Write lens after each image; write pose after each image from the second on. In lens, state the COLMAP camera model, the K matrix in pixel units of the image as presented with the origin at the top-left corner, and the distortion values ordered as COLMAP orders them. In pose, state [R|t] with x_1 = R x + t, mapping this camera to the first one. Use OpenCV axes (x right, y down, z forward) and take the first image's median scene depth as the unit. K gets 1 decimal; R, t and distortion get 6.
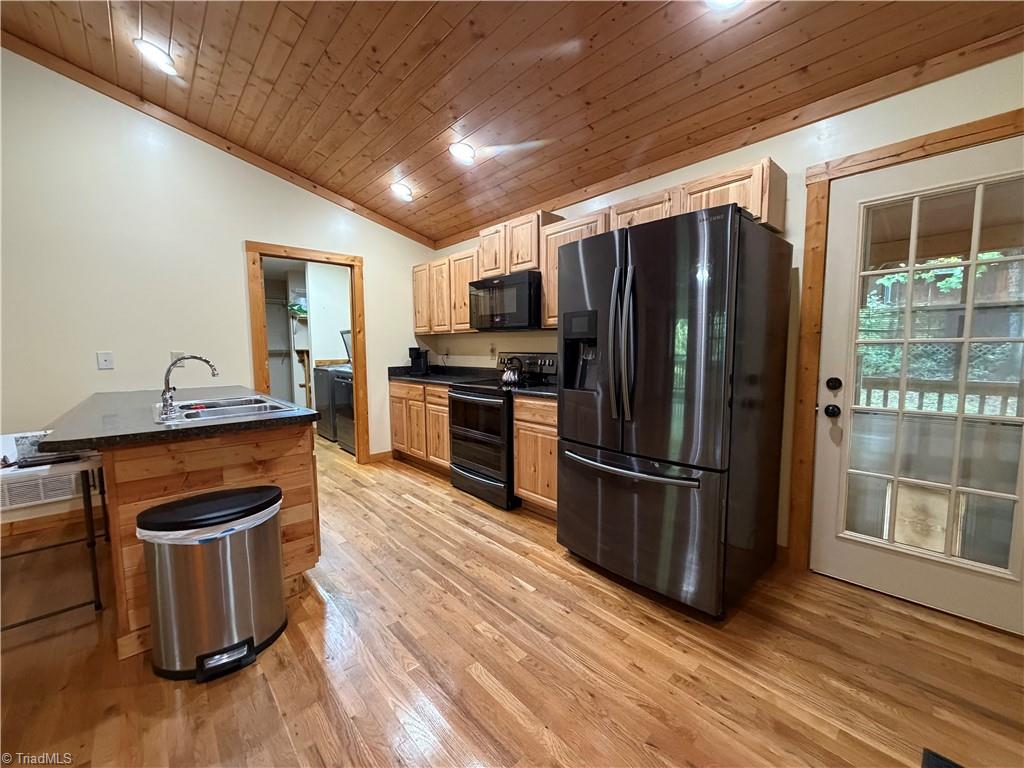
lens RADIAL K [[406.4, 0, 508.5], [0, 406.4, 384.3], [0, 0, 1]] dist [-0.000804, -0.000171]
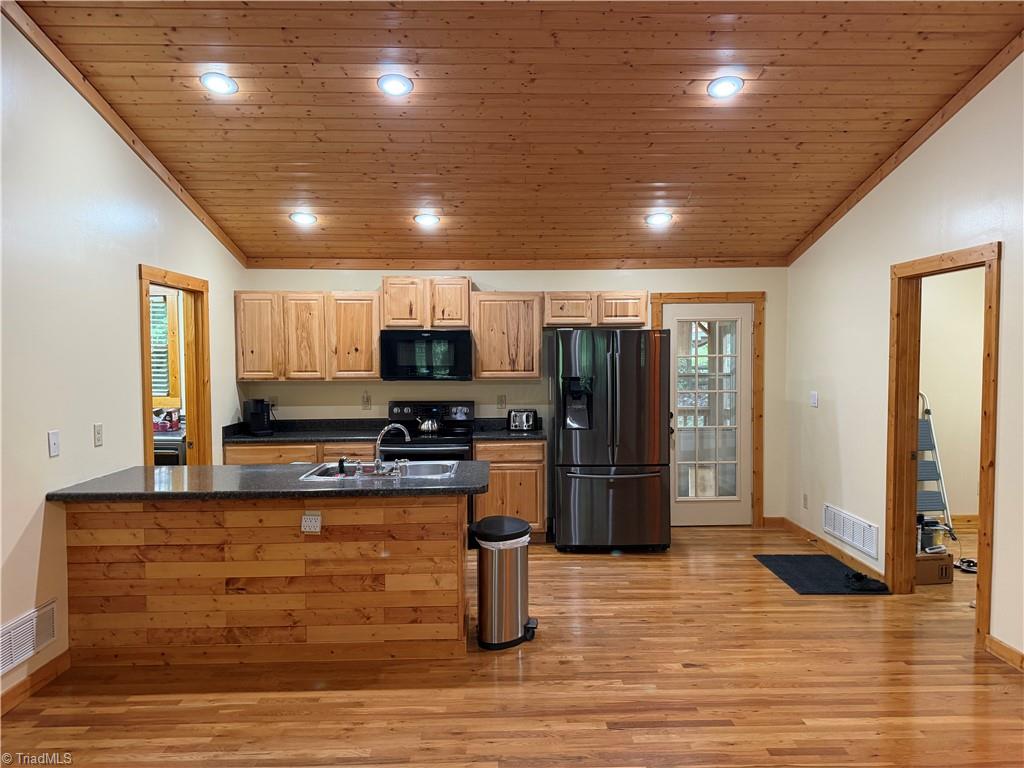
lens RADIAL K [[727.3, 0, 512.0], [0, 727.3, 384.0], [0, 0, 1]] dist [0.007147, 0.000330]
pose [[0.654675, -0.031392, 0.755258, -1.326276], [0.069344, 0.997418, -0.018651, -0.081719], [-0.752723, 0.064583, 0.655162, -0.373306]]
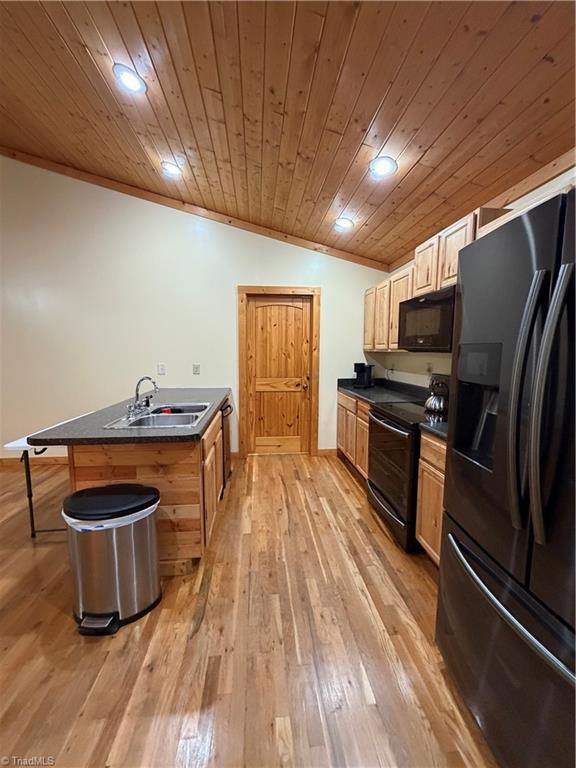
lens RADIAL K [[304.8, 0, 286.5], [0, 304.8, 382.5], [0, 0, 1]] dist [-0.000804, -0.000171]
pose [[0.806821, 0.071878, -0.586407, 0.145810], [-0.062380, 0.997387, 0.036427, -0.075903], [0.587493, 0.007190, 0.809197, 0.273258]]
